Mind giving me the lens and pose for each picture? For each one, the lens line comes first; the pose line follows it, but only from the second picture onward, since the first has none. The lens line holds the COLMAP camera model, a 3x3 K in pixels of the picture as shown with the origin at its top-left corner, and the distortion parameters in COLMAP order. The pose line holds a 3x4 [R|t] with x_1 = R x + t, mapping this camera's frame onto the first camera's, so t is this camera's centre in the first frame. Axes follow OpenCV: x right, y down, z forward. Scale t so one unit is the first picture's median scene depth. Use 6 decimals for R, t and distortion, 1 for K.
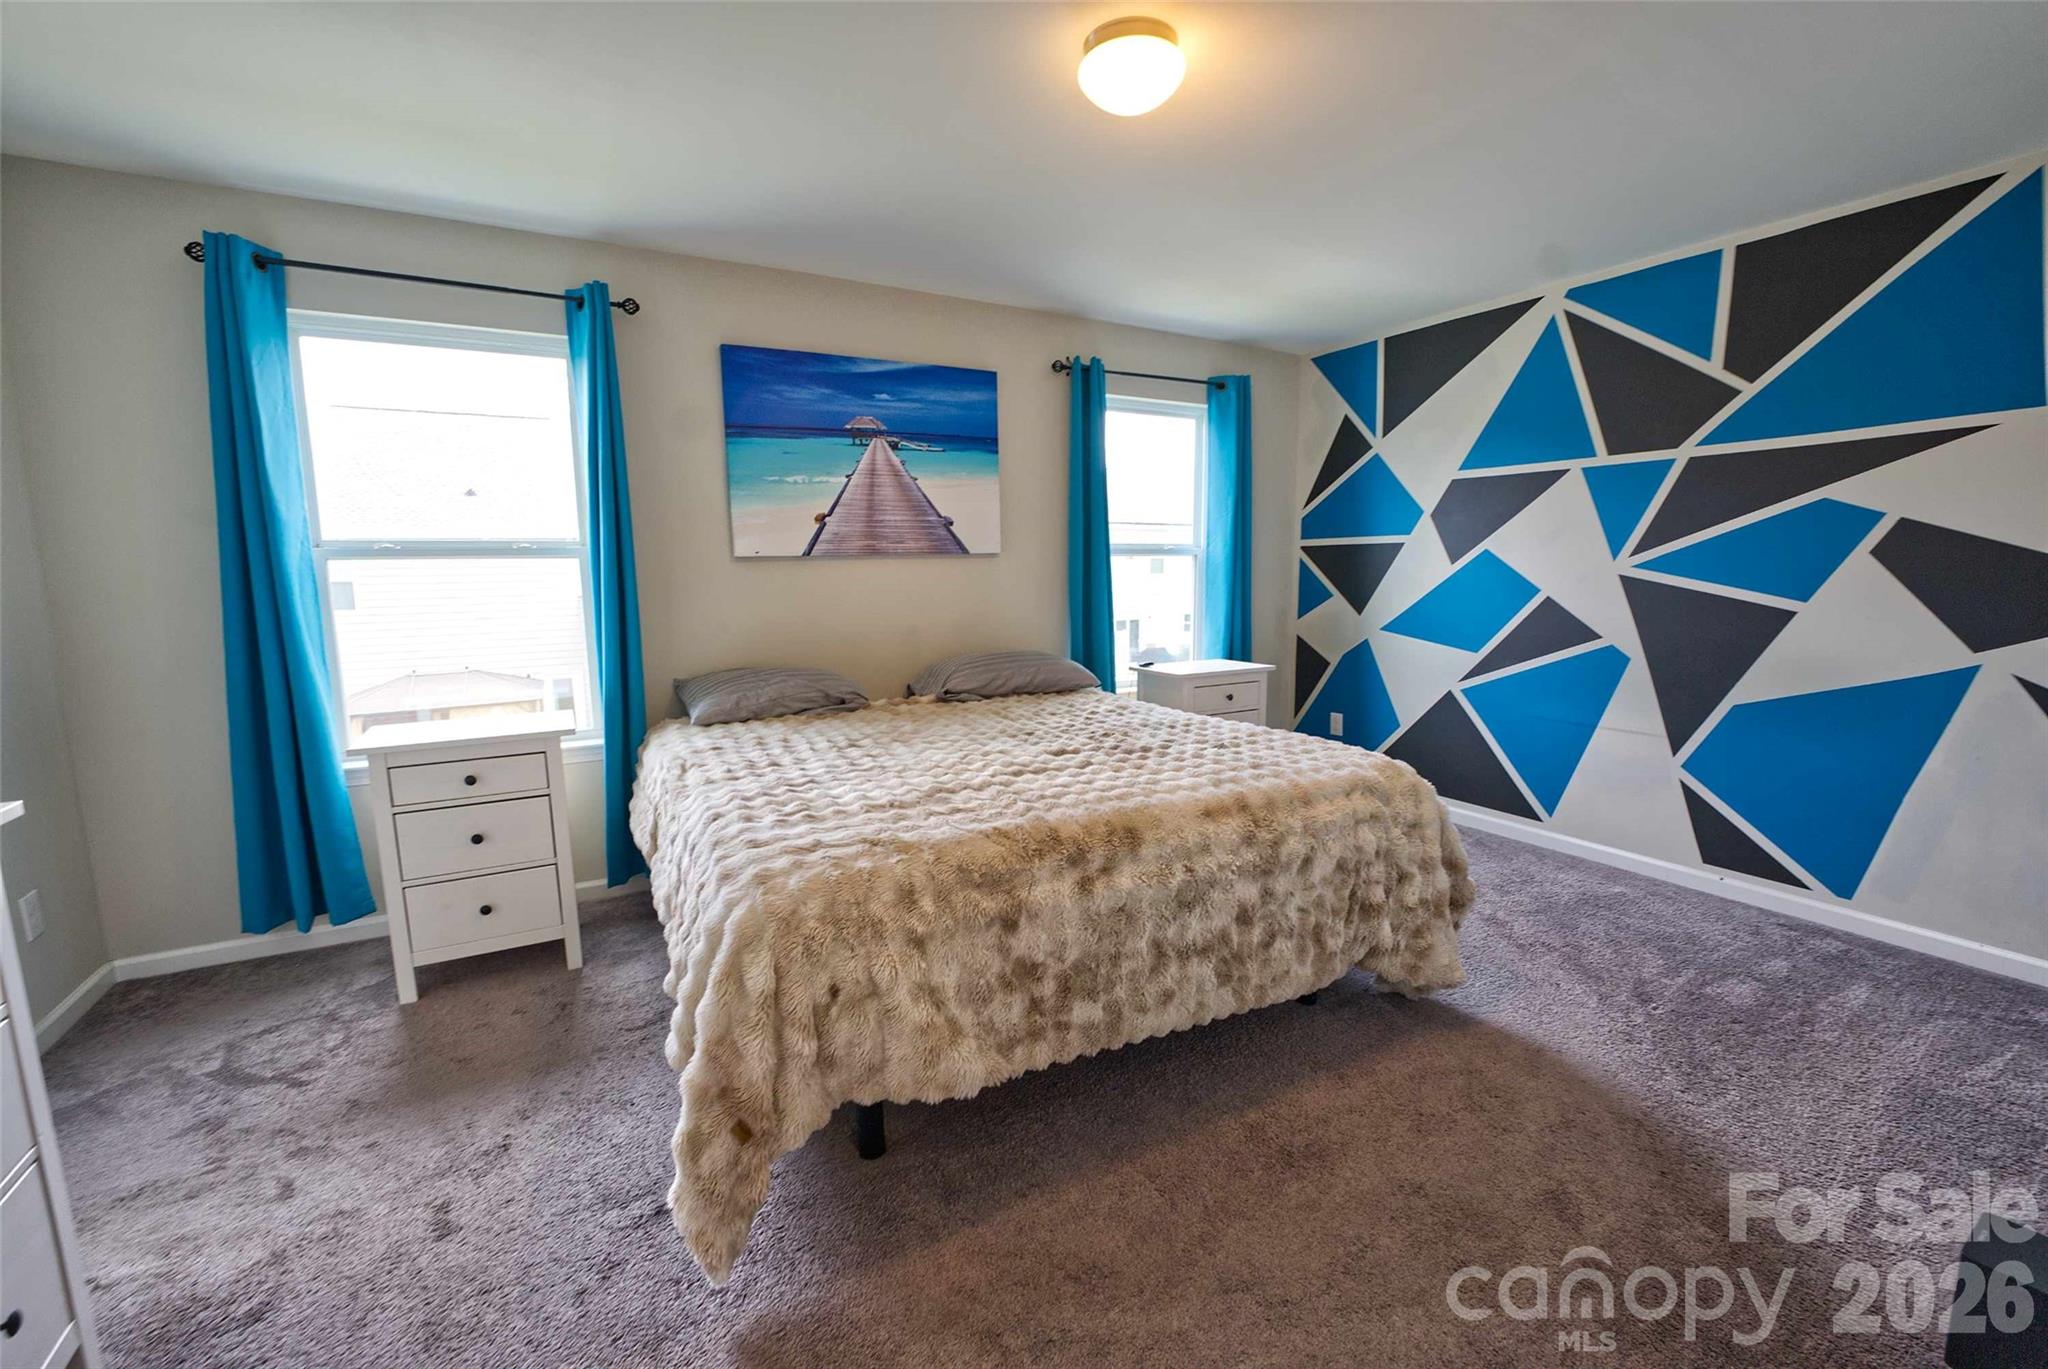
lens RADIAL K [[835.8, 0, 1021.7], [0, 835.8, 691.3], [0, 0, 1]] dist [-0.038584, 0.004122]
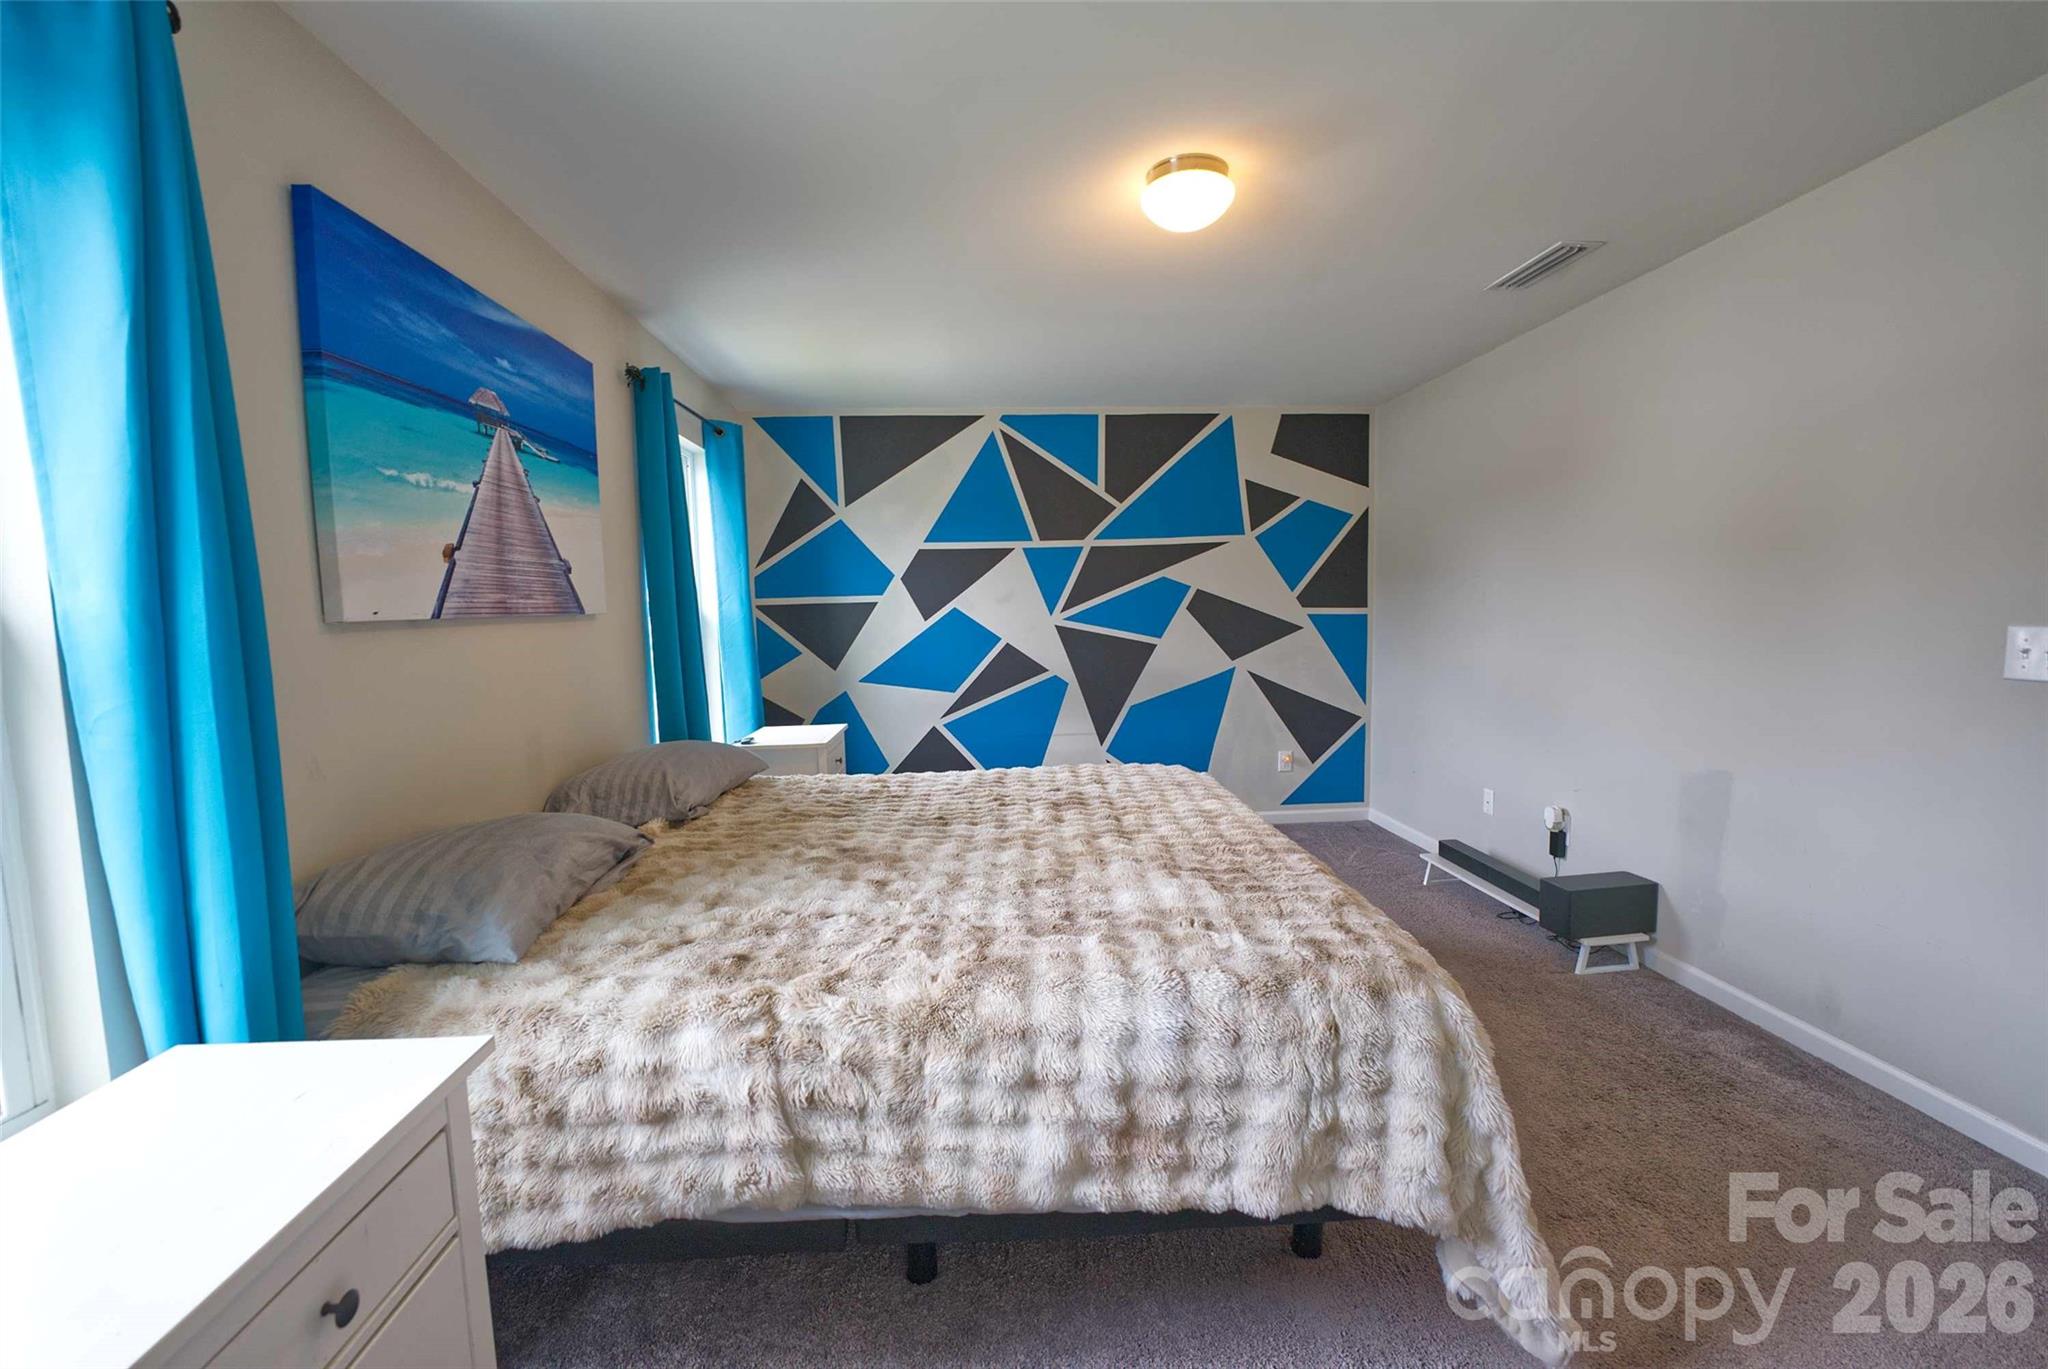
lens RADIAL K [[835.8, 0, 1021.7], [0, 835.8, 691.3], [0, 0, 1]] dist [-0.038584, 0.004122]
pose [[0.431255, -0.086184, 0.898105, -0.570211], [0.149466, 0.988497, 0.023087, -0.068924], [-0.889764, 0.124279, 0.439176, 0.416868]]
